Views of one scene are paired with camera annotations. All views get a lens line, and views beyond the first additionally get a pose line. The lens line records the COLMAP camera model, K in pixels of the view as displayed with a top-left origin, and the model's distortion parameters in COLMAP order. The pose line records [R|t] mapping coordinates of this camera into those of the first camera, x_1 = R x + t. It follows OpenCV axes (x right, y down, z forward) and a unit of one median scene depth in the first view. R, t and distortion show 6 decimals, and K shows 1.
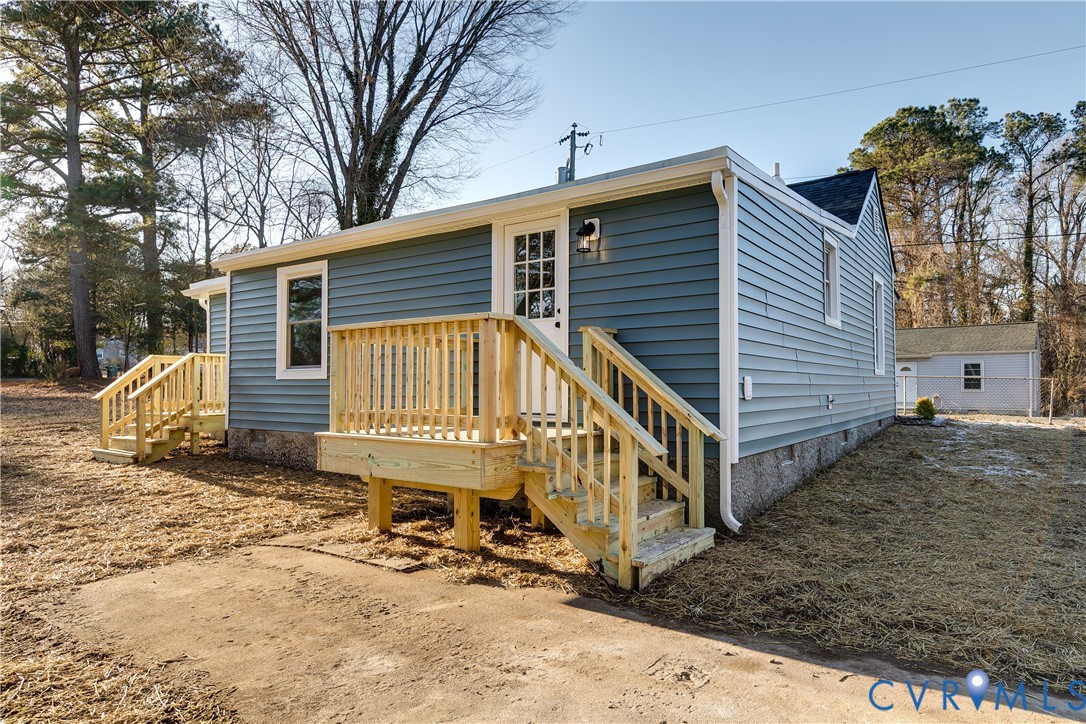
lens RADIAL K [[650.9, 0, 543.0], [0, 650.9, 362.0], [0, 0, 1]] dist [-0.000756, -0.000309]
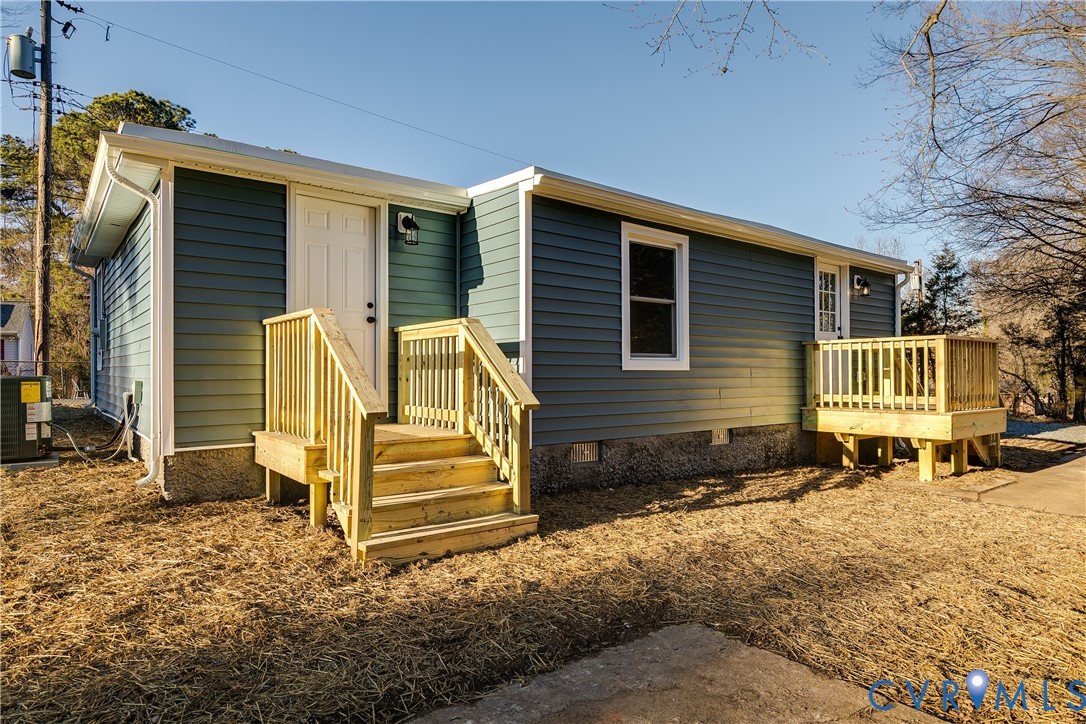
lens RADIAL K [[638.5, 0, 543.0], [0, 638.5, 362.0], [0, 0, 1]] dist [0.001234, 0.000434]
pose [[0.275484, 0.015156, 0.961186, -1.142229], [-0.027793, 0.999583, -0.007796, 0.025502], [-0.960904, -0.024567, 0.275790, 0.884911]]
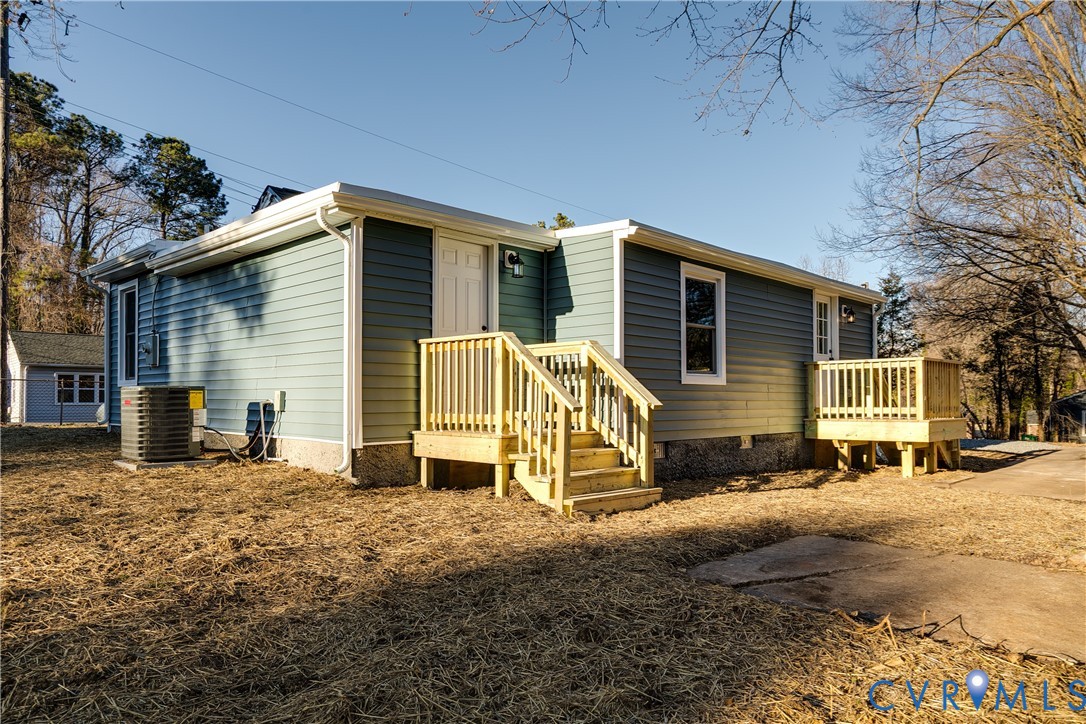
lens RADIAL K [[730.6, 0, 544.6], [0, 730.6, 377.7], [0, 0, 1]] dist [-0.003764, -0.000310]
pose [[0.149793, 0.028506, 0.988306, -1.447906], [-0.029272, 0.999274, -0.024386, 0.048782], [-0.988284, -0.025276, 0.150519, 1.035763]]
